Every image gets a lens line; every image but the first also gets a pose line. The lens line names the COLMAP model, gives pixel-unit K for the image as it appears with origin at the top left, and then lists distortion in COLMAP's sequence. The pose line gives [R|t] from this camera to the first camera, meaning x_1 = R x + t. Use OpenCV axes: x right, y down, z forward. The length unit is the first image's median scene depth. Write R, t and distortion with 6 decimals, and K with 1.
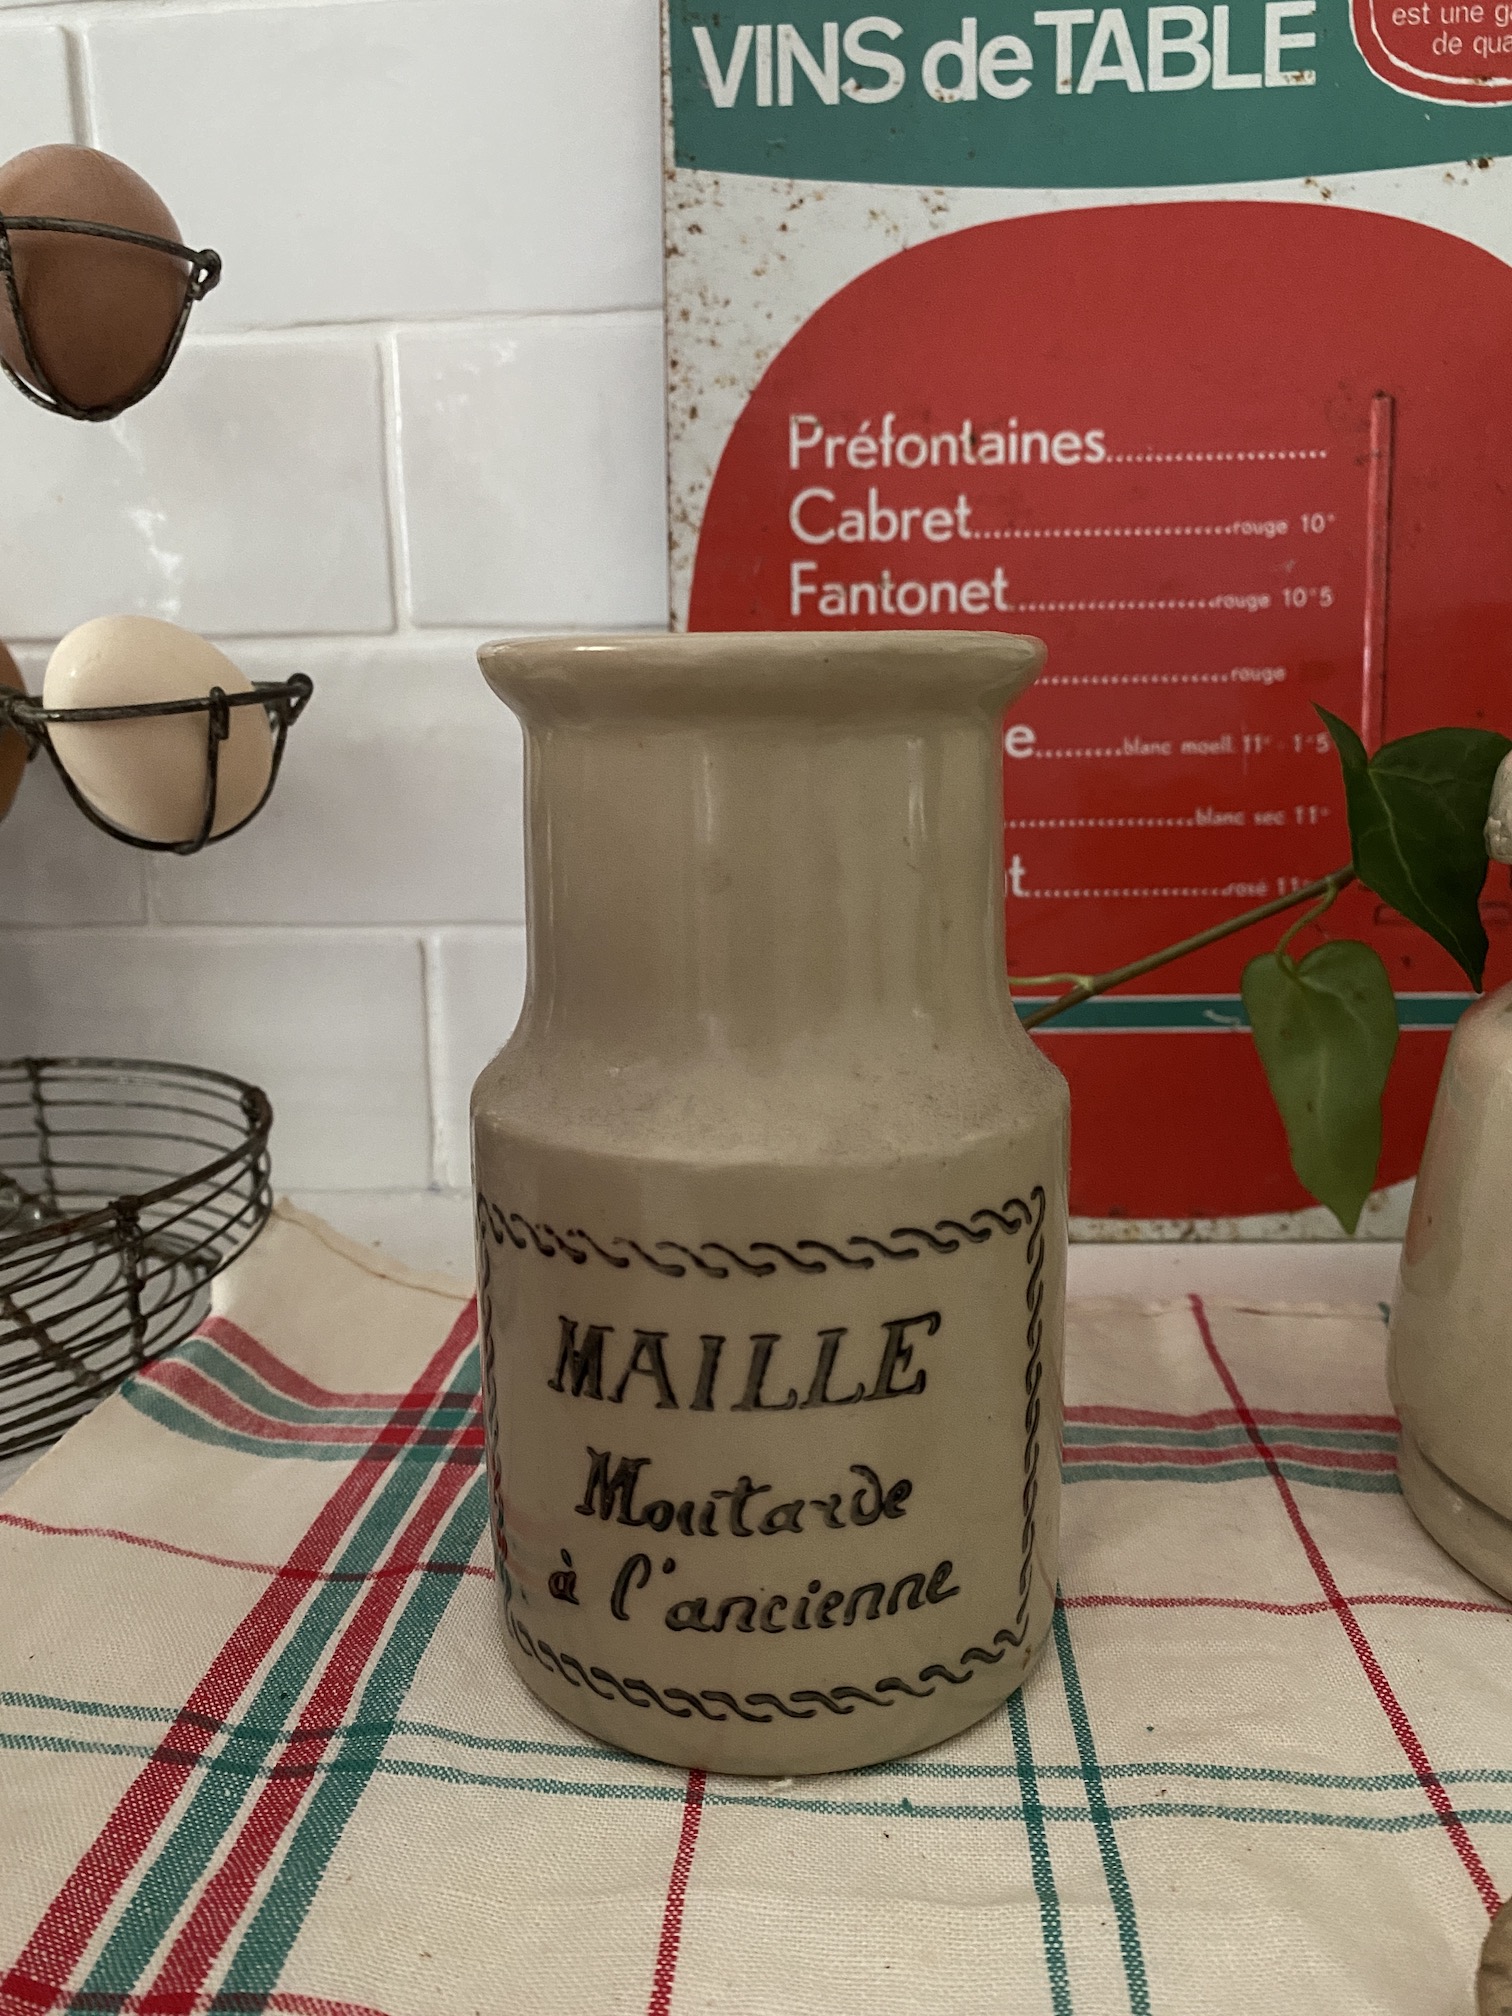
lens RADIAL K [[1553.9, 0, 745.1], [0, 1553.9, 995.4], [0, 0, 1]] dist [0.004323, -0.011506]
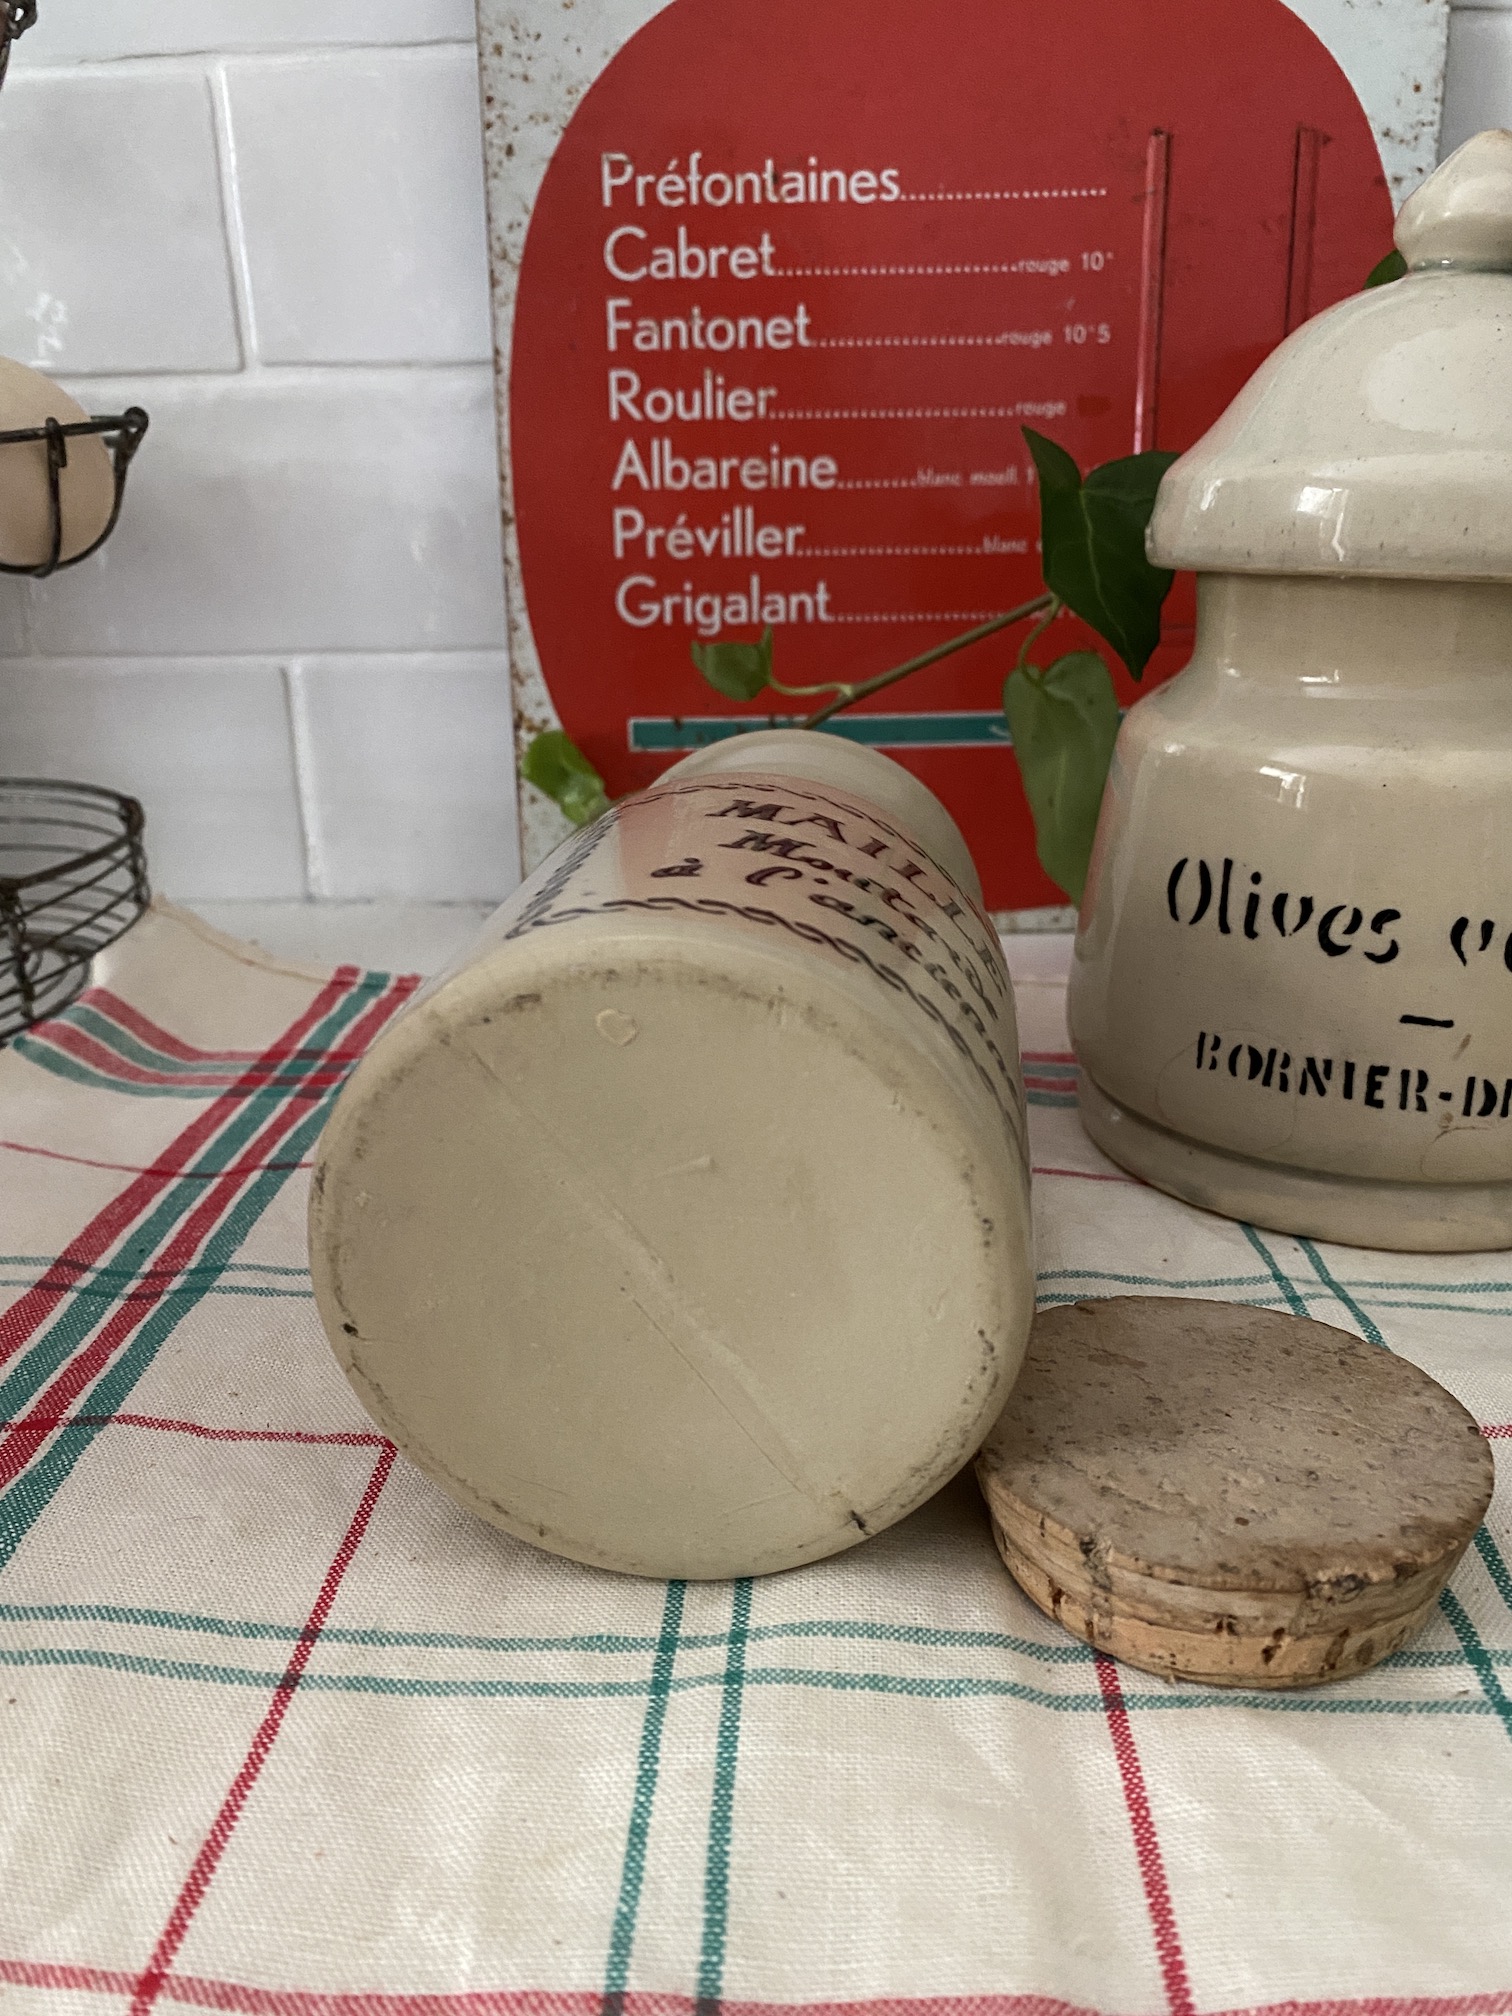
lens RADIAL K [[1553.9, 0, 737.3], [0, 1553.9, 1003.3], [0, 0, 1]] dist [0.004323, -0.011506]
pose [[0.999744, -0.010131, 0.020215, 0.093759], [0.006936, 0.988317, 0.152257, 0.036752], [-0.021521, -0.152078, 0.988134, -0.130018]]
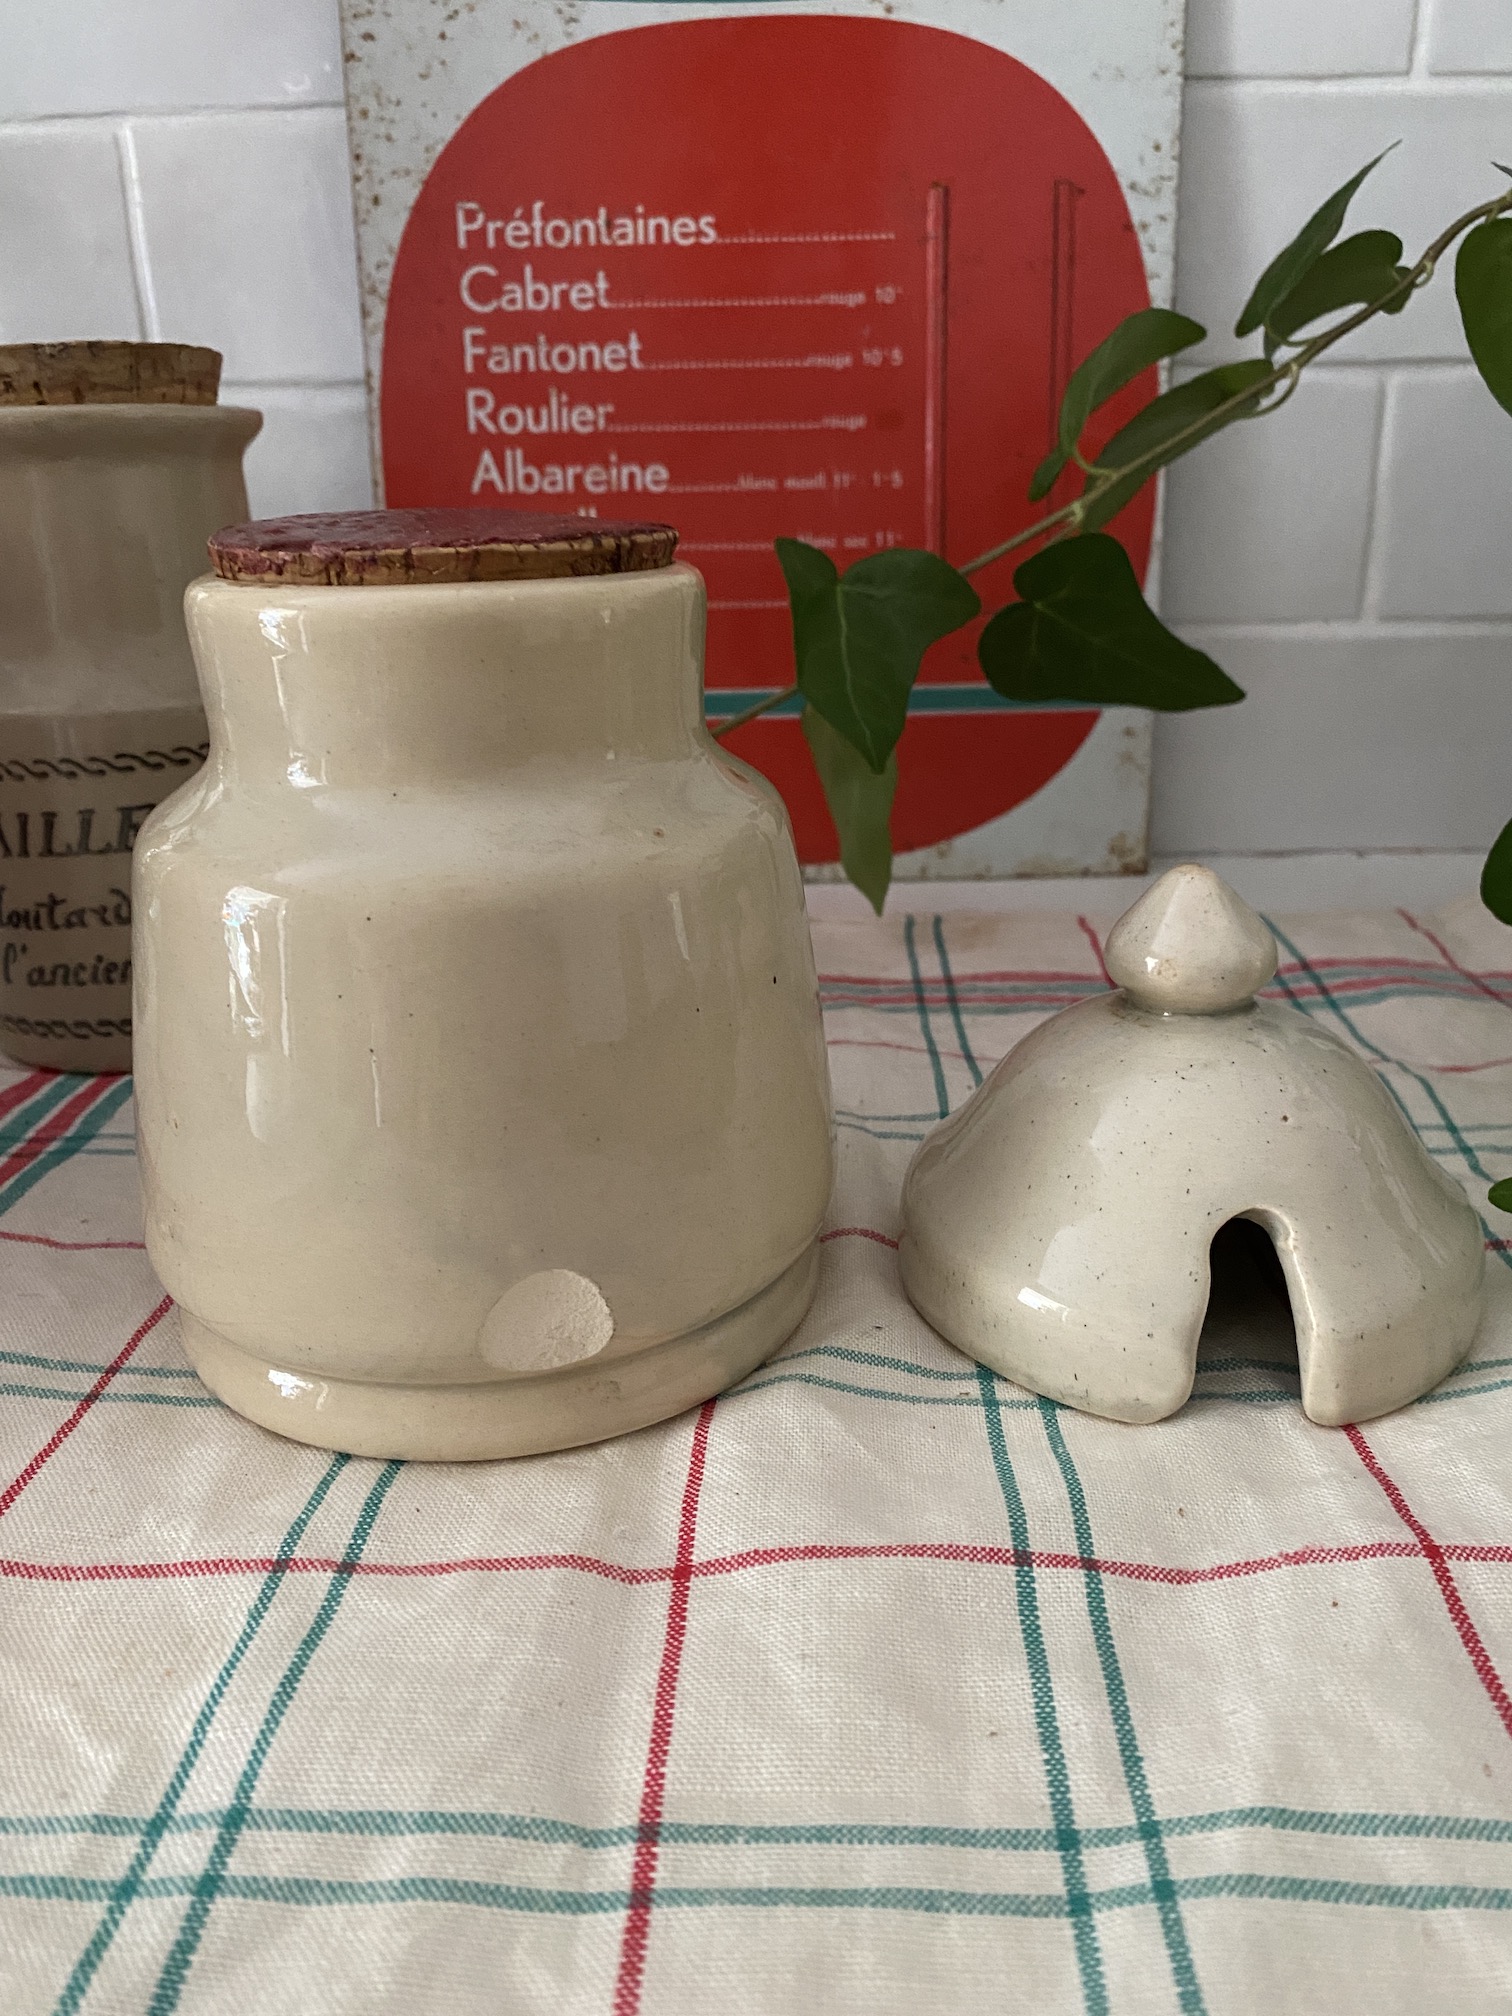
lens RADIAL K [[1553.9, 0, 752.9], [0, 1553.9, 982.7], [0, 0, 1]] dist [0.004323, -0.011506]
pose [[0.999404, -0.014847, 0.031167, 0.213639], [0.010210, 0.989526, 0.143996, 0.057809], [-0.032979, -0.143592, 0.989087, -0.296082]]
